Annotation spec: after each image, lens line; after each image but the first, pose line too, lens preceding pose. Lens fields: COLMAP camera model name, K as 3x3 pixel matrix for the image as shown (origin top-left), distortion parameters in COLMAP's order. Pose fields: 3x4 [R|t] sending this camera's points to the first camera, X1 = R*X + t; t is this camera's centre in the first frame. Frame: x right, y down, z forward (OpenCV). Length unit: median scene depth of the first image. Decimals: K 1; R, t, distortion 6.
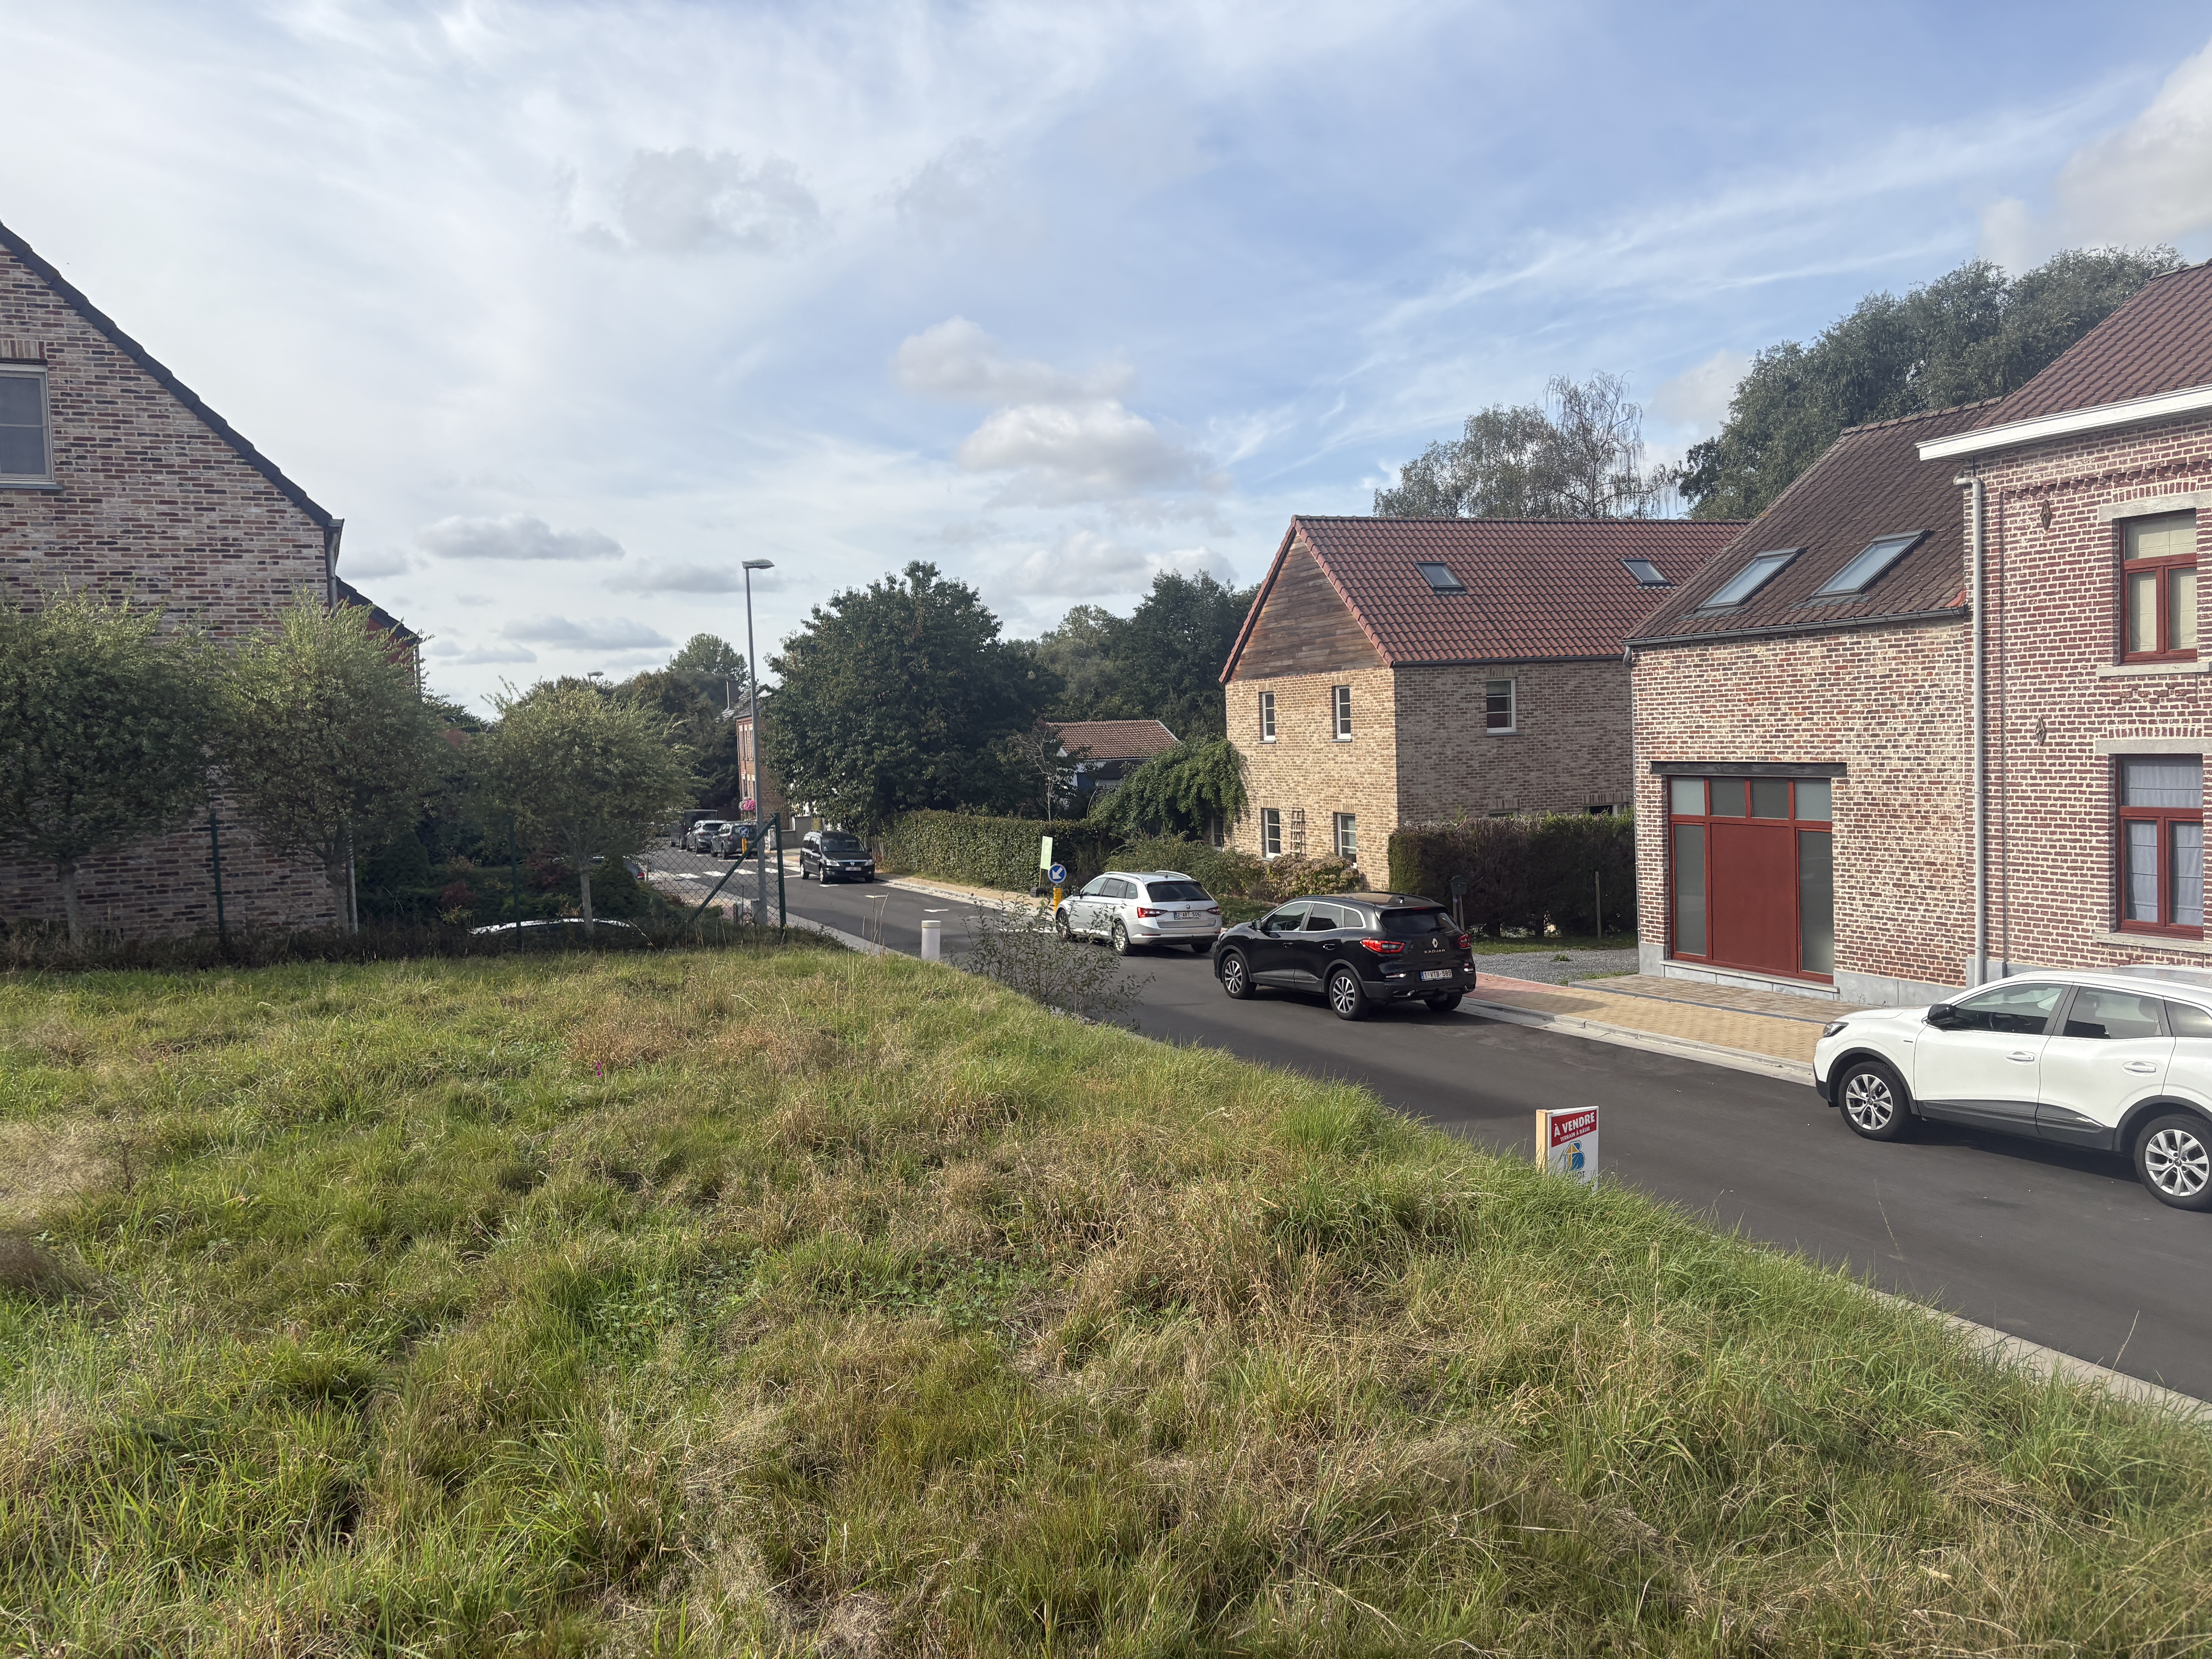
lens RADIAL K [[1740.5, 0, 1070.2], [0, 1740.5, 824.4], [0, 0, 1]] dist [0.096477, -0.162668]
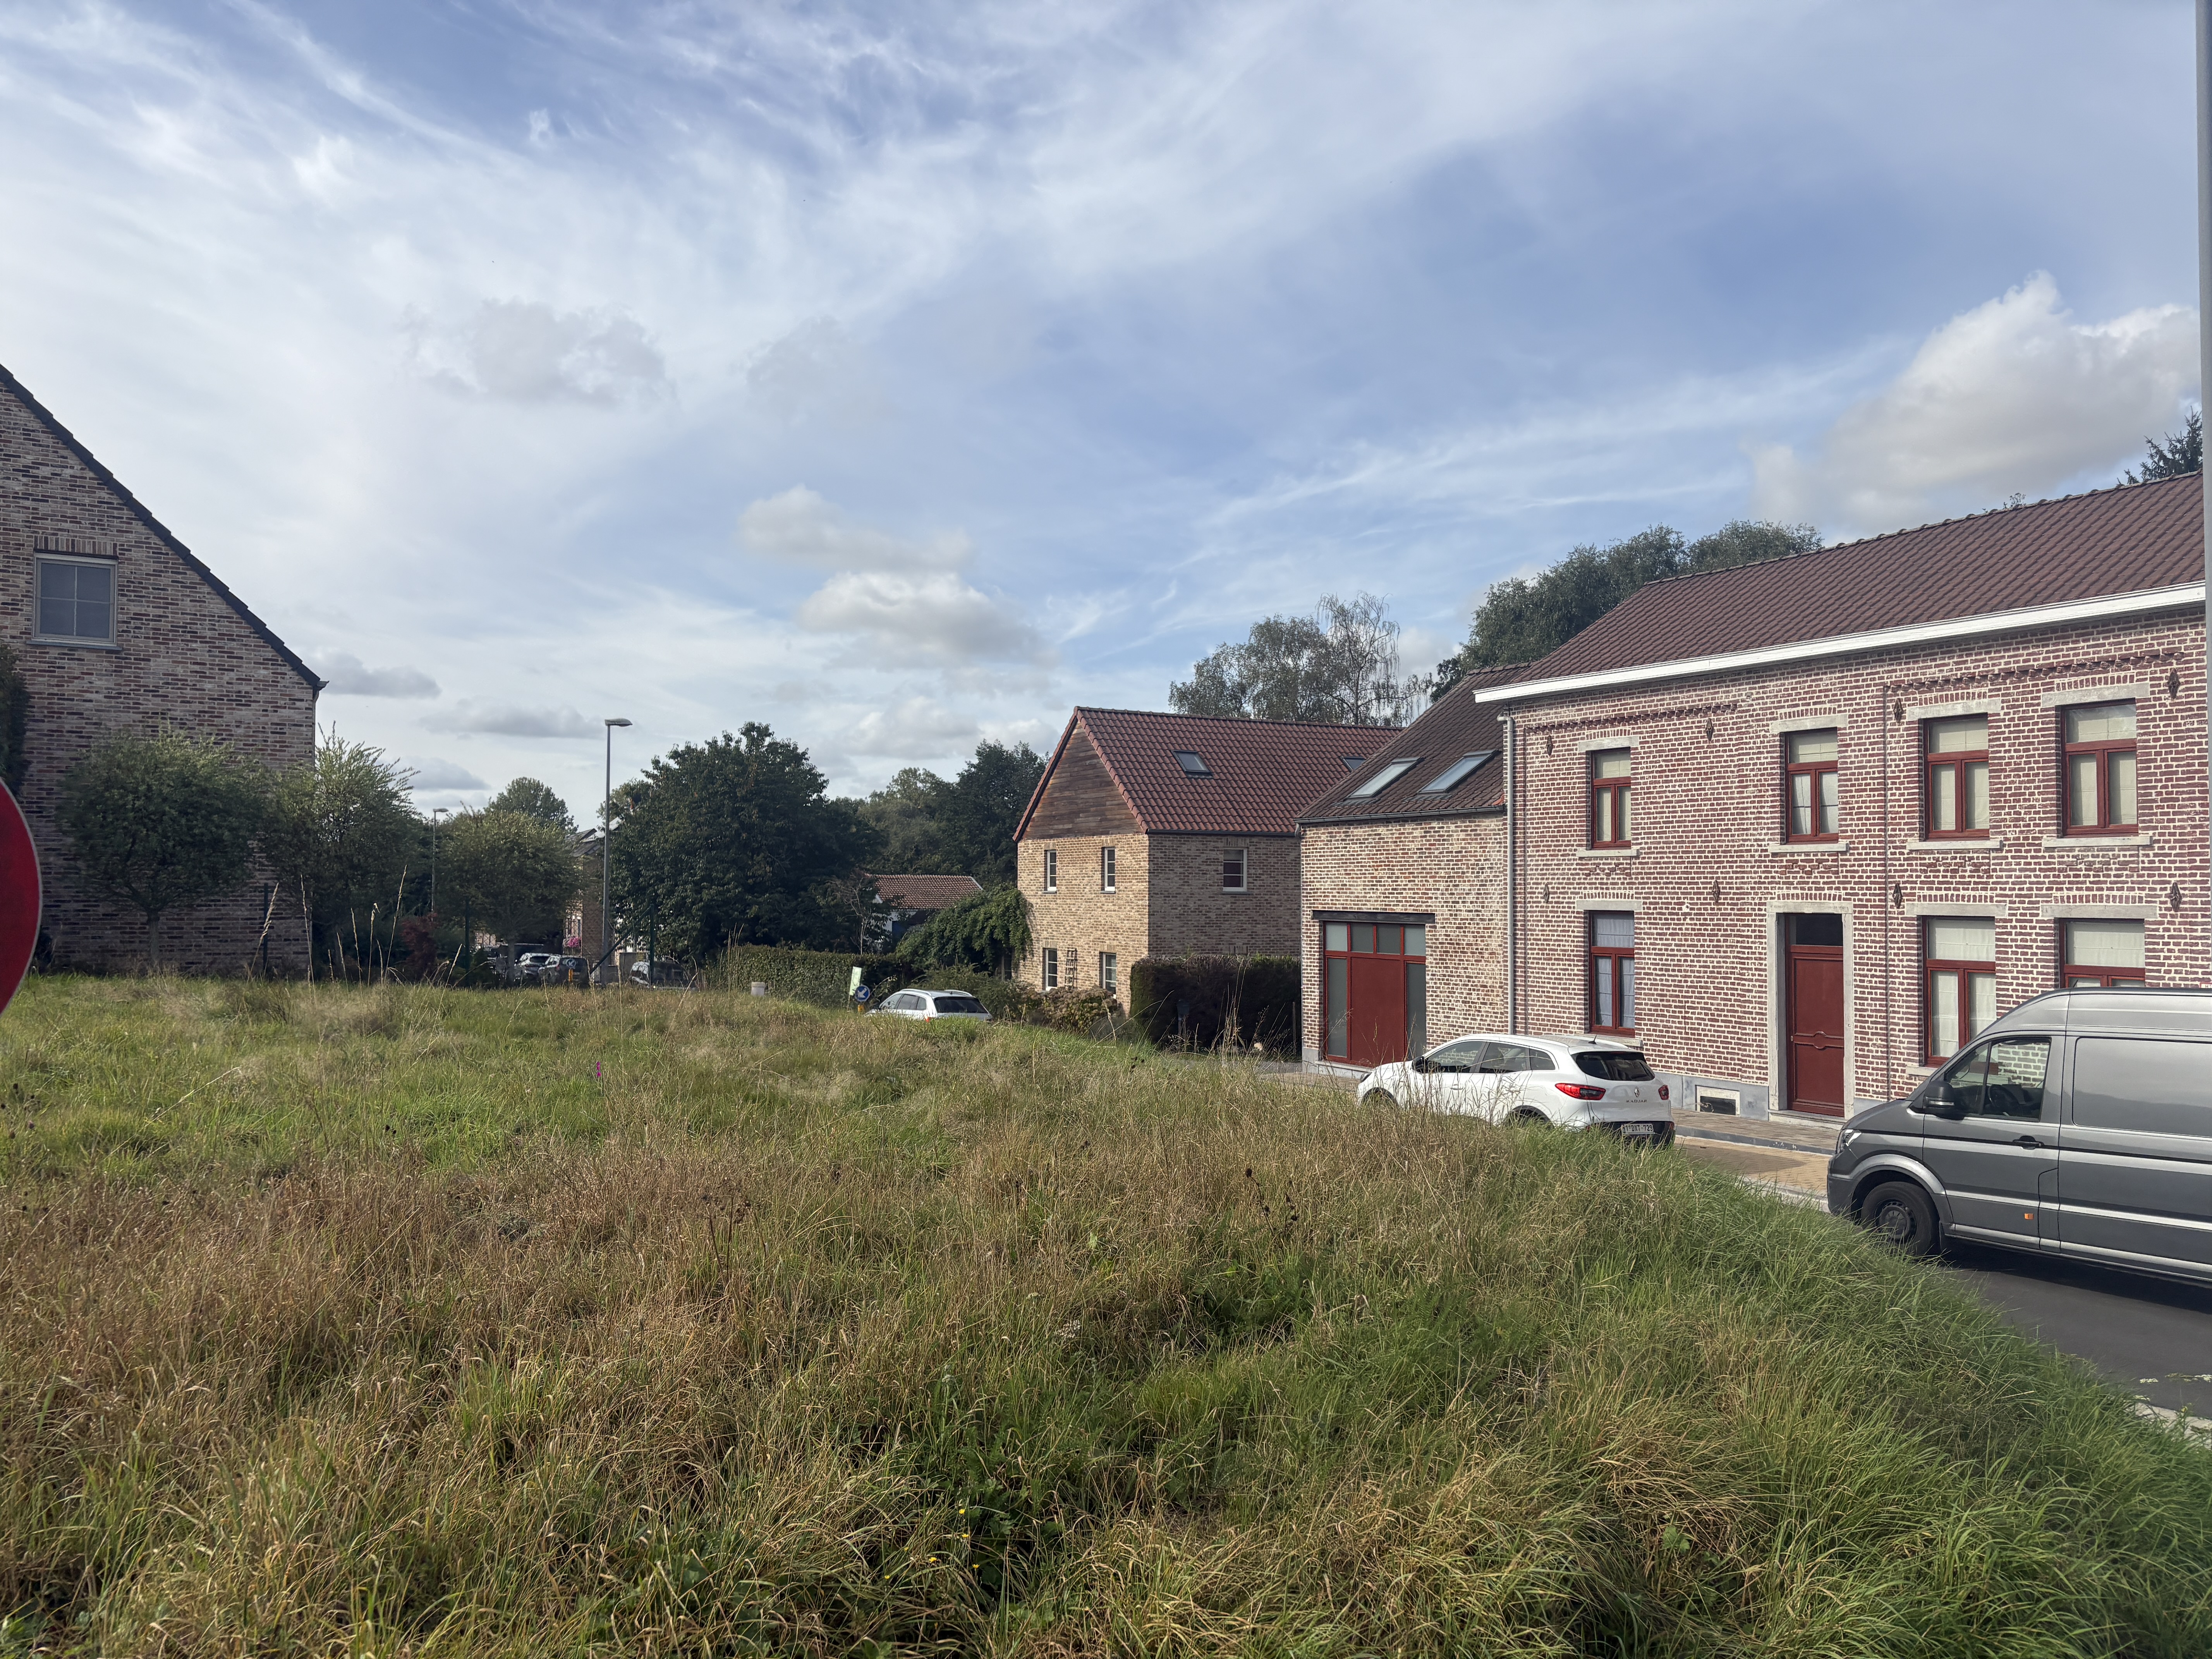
lens RADIAL K [[1874.8, 0, 1163.4], [0, 1874.8, 830.1], [0, 0, 1]] dist [0.129642, -0.187341]
pose [[0.989776, 0.046974, 0.134673, 0.015901], [-0.034096, 0.994759, -0.096391, 0.030982], [-0.138495, 0.090814, 0.986191, -0.272493]]
